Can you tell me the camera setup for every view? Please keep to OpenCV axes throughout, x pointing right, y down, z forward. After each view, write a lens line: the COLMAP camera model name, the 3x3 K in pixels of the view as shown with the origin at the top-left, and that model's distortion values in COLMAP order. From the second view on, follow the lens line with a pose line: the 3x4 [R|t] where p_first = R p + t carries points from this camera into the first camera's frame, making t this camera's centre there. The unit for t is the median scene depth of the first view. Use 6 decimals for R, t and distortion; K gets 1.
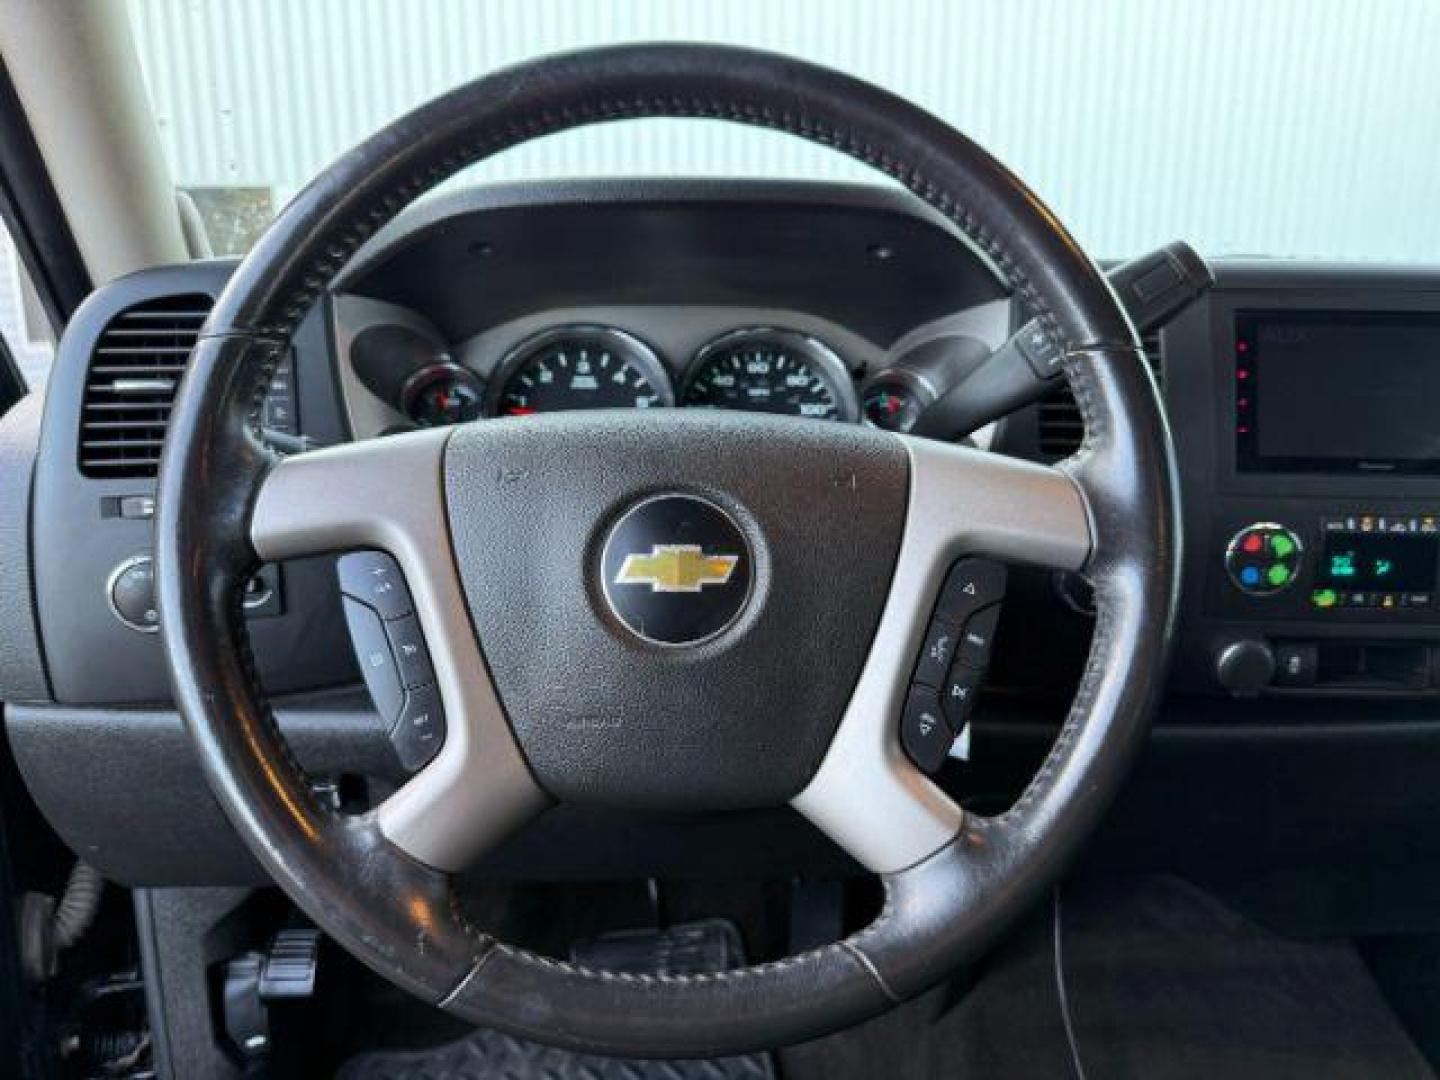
lens RADIAL K [[1049.9, 0, 723.8], [0, 1049.9, 528.7], [0, 0, 1]] dist [0.001364, -0.001313]
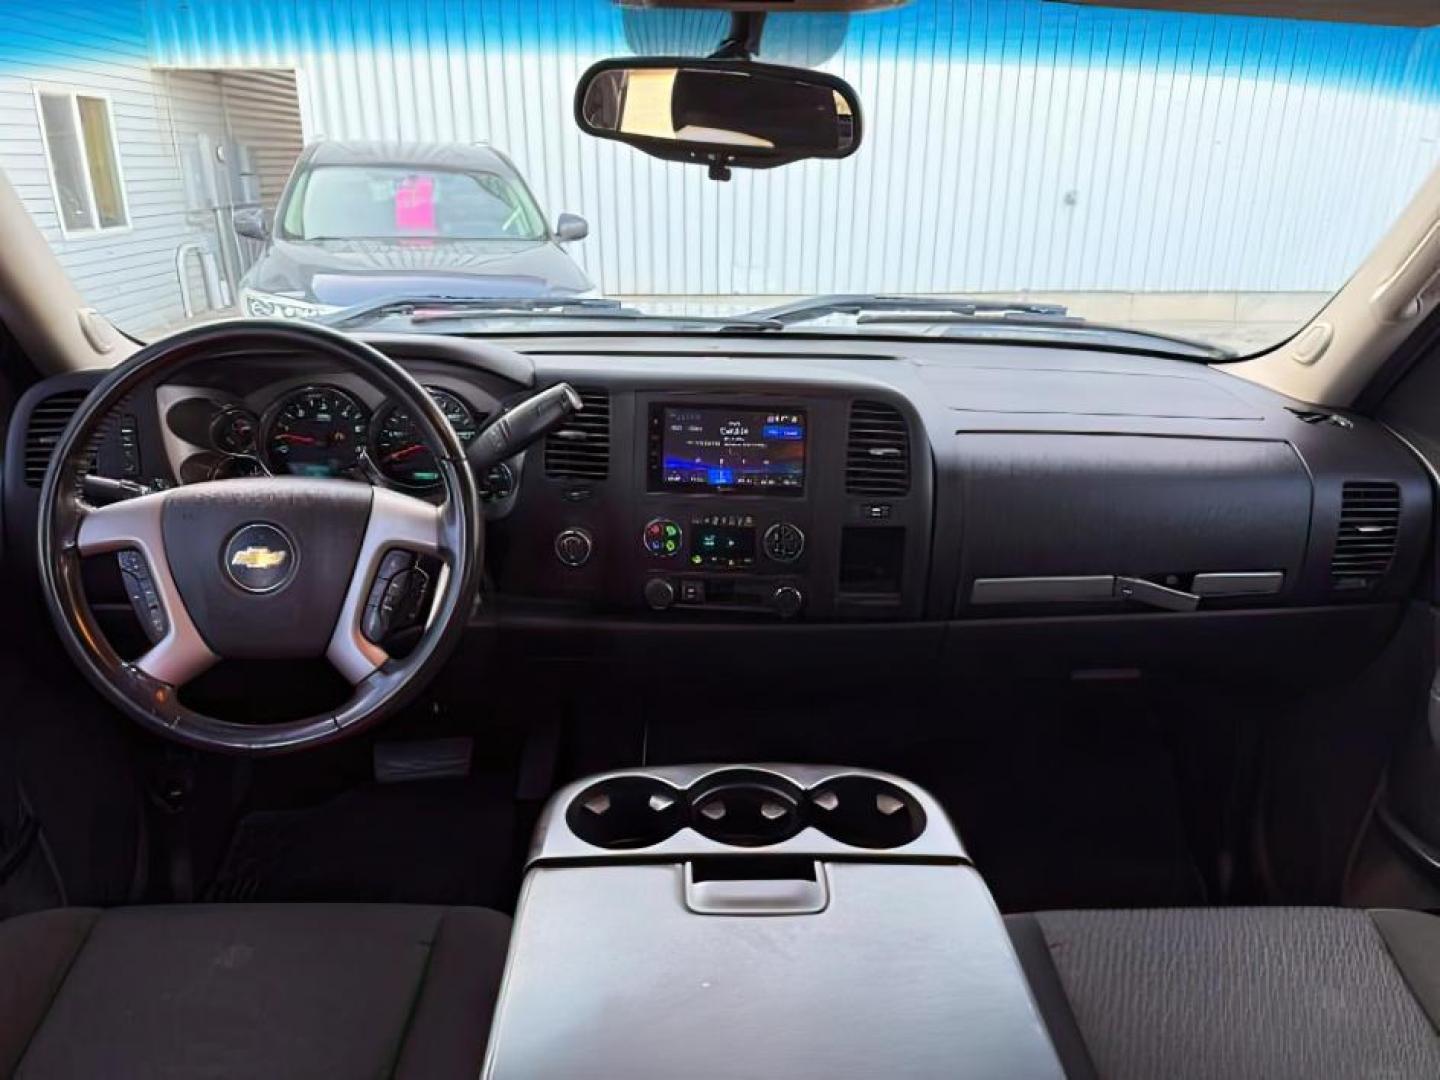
lens RADIAL K [[1049.9, 0, 719.3], [0, 1049.9, 547.9], [0, 0, 1]] dist [0.001364, -0.001313]
pose [[0.999668, 0.025576, 0.003134, 0.612505], [-0.025767, 0.991740, 0.125653, -0.191404], [0.000105, -0.125692, 0.992069, -0.864355]]
